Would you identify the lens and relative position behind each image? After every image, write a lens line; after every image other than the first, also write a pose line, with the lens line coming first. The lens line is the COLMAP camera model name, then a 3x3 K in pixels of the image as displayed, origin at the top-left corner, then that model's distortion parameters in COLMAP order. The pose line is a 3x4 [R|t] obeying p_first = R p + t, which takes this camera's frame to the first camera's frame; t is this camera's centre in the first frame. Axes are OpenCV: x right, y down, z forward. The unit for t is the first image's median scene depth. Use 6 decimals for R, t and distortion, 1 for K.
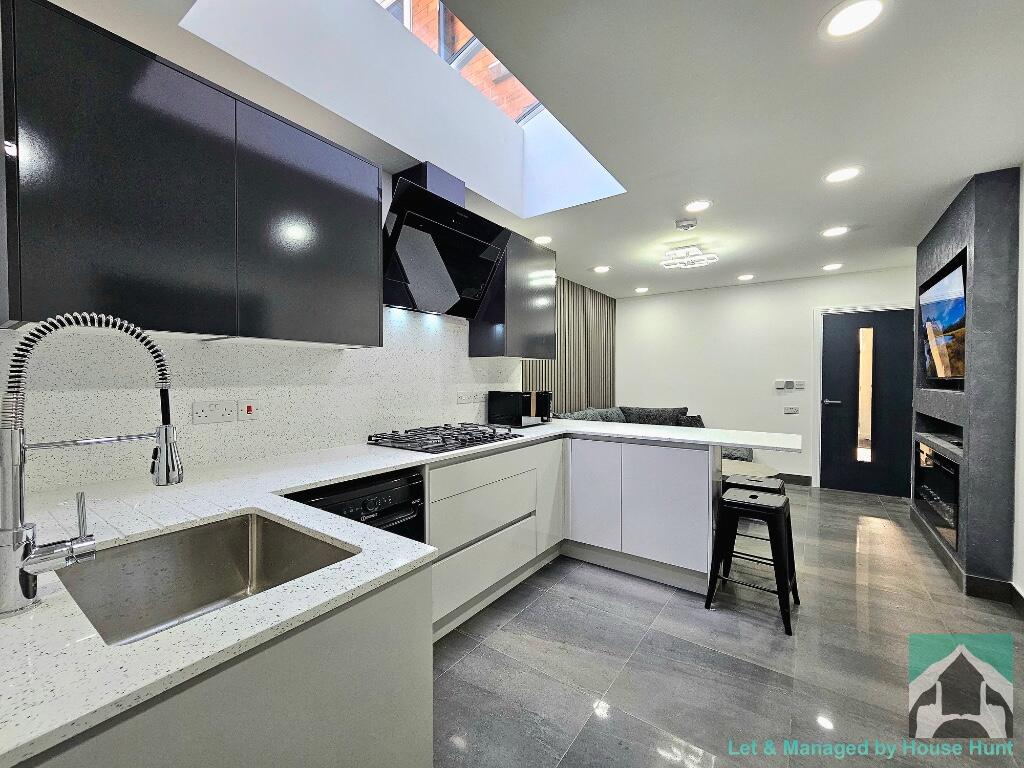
lens RADIAL K [[422.9, 0, 508.3], [0, 422.9, 386.2], [0, 0, 1]] dist [0.000741, 0.000203]
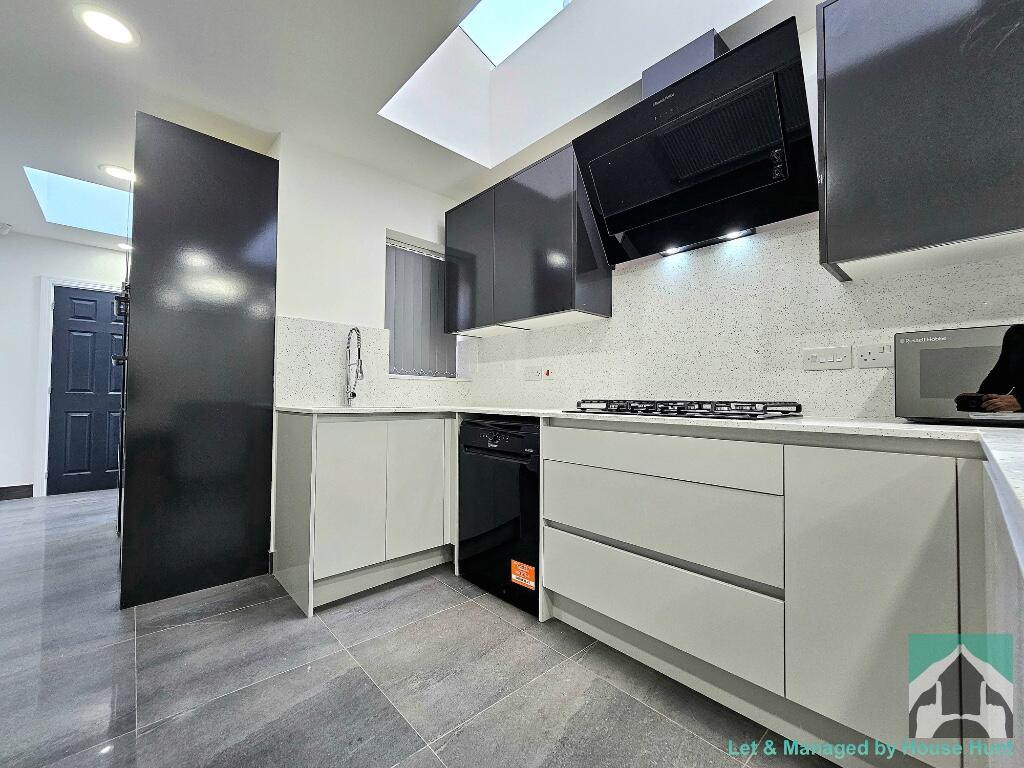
lens RADIAL K [[422.9, 0, 508.3], [0, 422.9, 386.2], [0, 0, 1]] dist [0.000741, 0.000203]
pose [[-0.212974, -0.032158, -0.976528, 0.799224], [-0.030293, 0.999195, -0.026298, 0.137769], [0.976588, 0.023982, -0.213777, 1.130176]]
